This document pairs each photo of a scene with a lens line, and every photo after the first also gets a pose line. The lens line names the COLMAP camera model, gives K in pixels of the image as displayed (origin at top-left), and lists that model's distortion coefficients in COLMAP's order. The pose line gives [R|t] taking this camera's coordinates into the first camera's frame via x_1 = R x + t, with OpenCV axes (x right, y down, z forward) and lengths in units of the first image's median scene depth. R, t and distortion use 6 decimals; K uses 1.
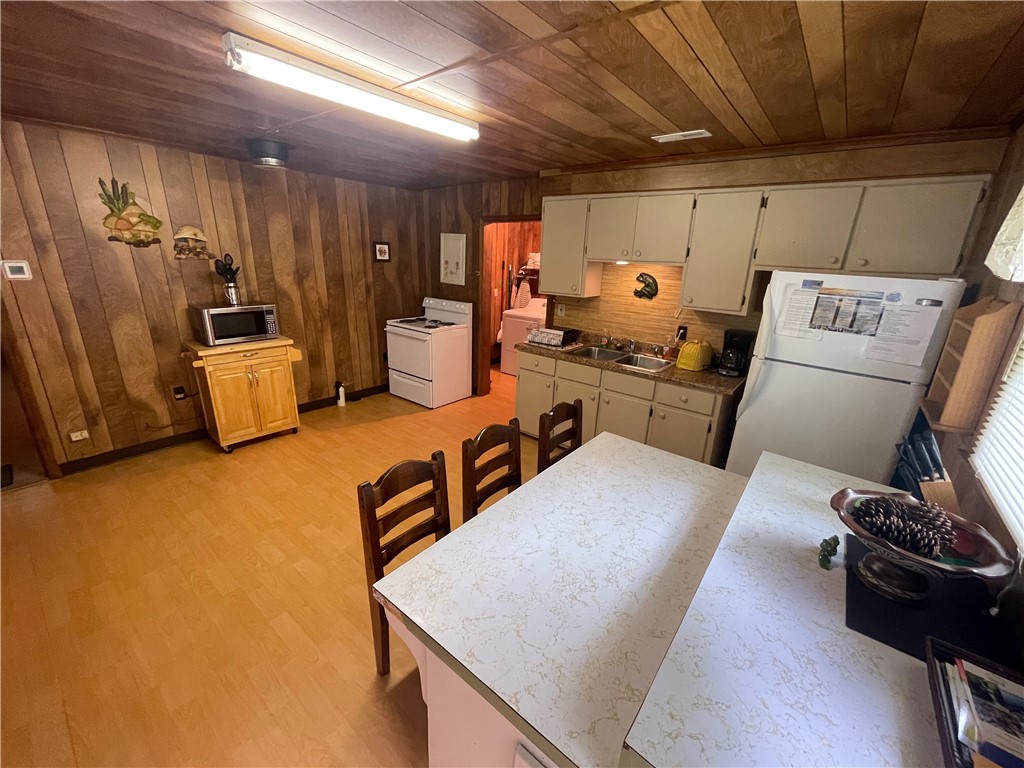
lens RADIAL K [[414.5, 0, 513.8], [0, 414.5, 386.6], [0, 0, 1]] dist [-0.002462, -0.000423]
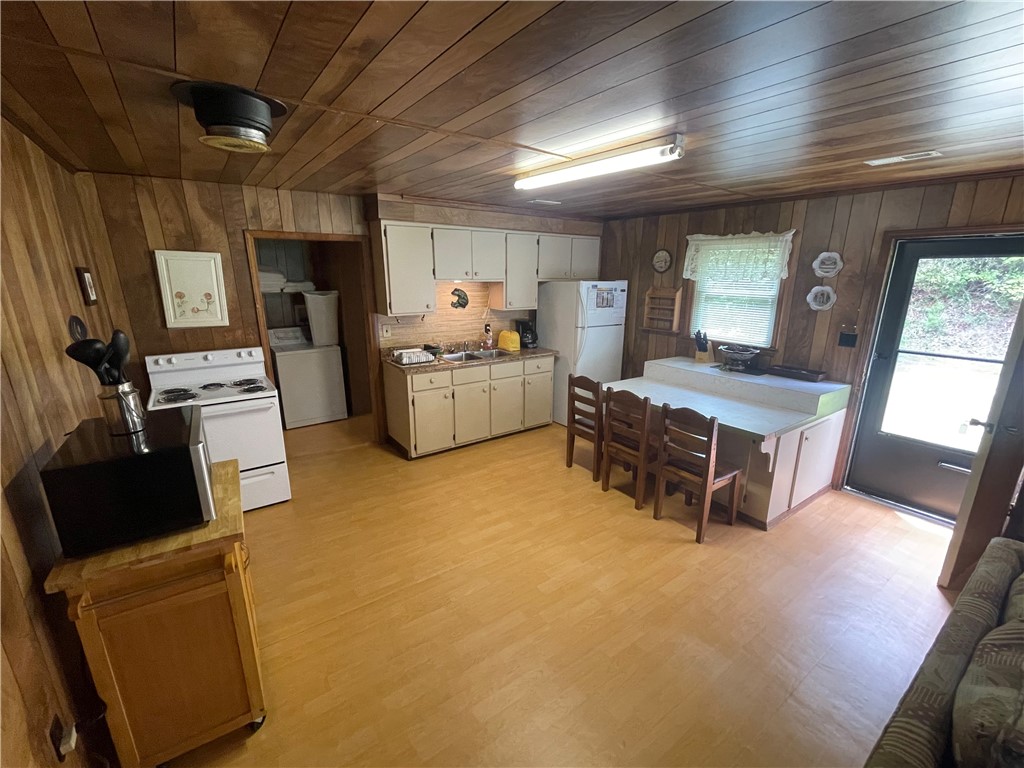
lens RADIAL K [[436.4, 0, 506.3], [0, 436.4, 386.4], [0, 0, 1]] dist [-0.002638, 0.001257]
pose [[0.274965, -0.279979, 0.919786, -0.959370], [0.297987, 0.934370, 0.195337, -0.213578], [-0.914110, 0.220373, 0.340350, 0.488319]]
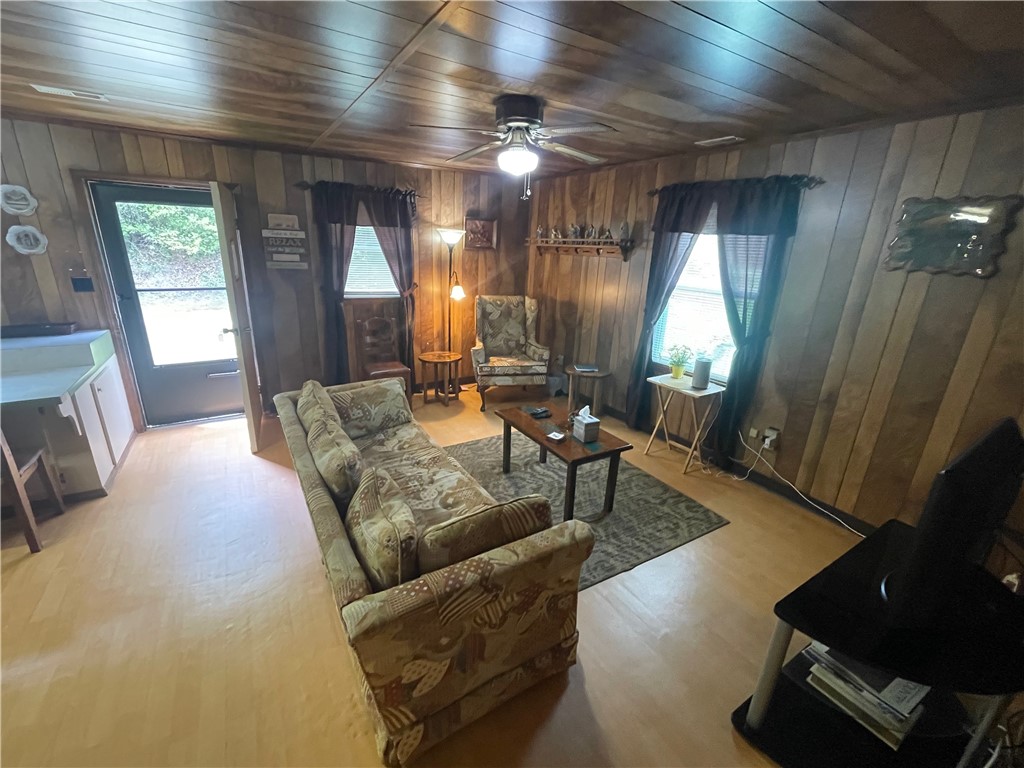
lens RADIAL K [[436.4, 0, 511.4], [0, 436.4, 386.3], [0, 0, 1]] dist [-0.002638, 0.001257]
pose [[-0.941135, -0.170174, 0.292071, -1.003918], [0.031734, 0.815743, 0.577543, -0.227124], [-0.336538, 0.552815, -0.762324, 0.628083]]
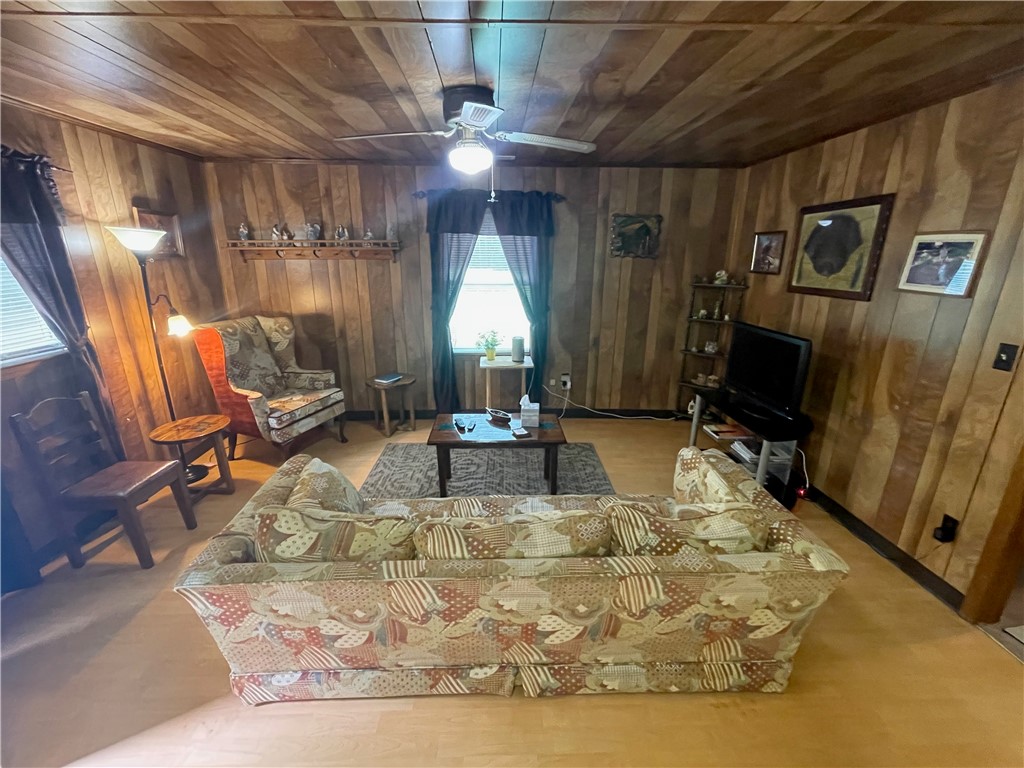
lens RADIAL K [[414.5, 0, 512.8], [0, 414.5, 378.3], [0, 0, 1]] dist [-0.002462, -0.000423]
pose [[-0.767932, 0.146914, -0.623455, -0.388031], [-0.222106, 0.851876, 0.474316, -0.139584], [0.600790, 0.502716, -0.621553, 0.461399]]
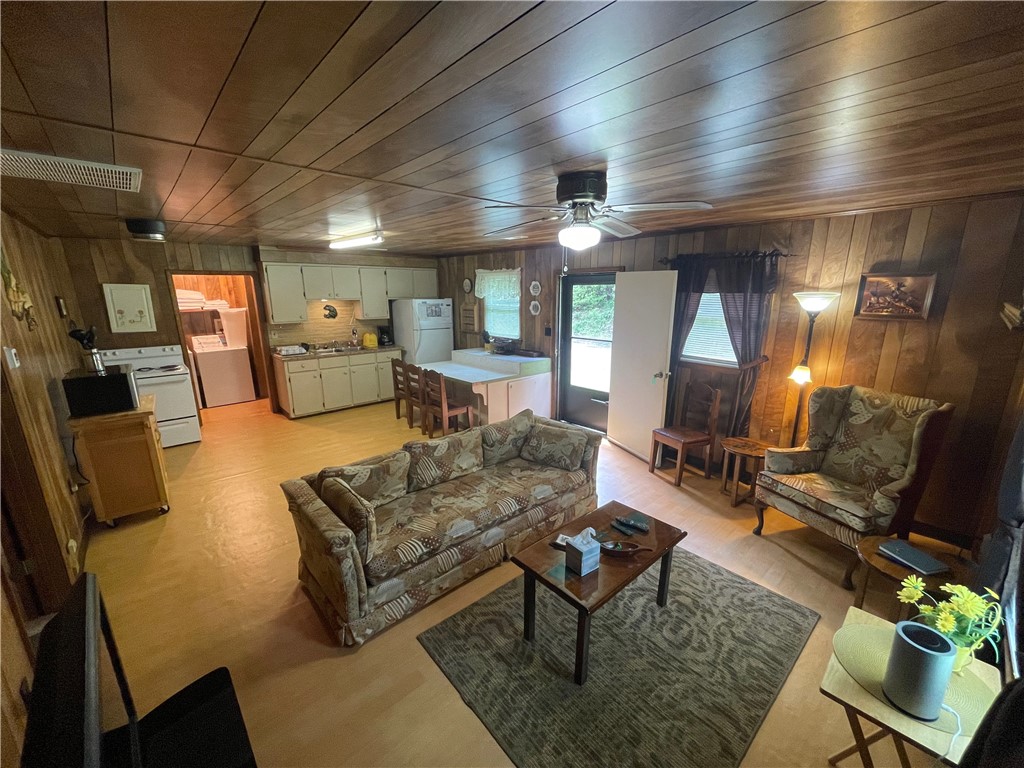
lens RADIAL K [[414.5, 0, 510.5], [0, 414.5, 387.8], [0, 0, 1]] dist [-0.002462, -0.000423]
pose [[0.159168, -0.268199, 0.950124, -1.427057], [0.309249, 0.927503, 0.210007, -0.069784], [-0.937566, 0.260398, 0.230569, -0.090667]]
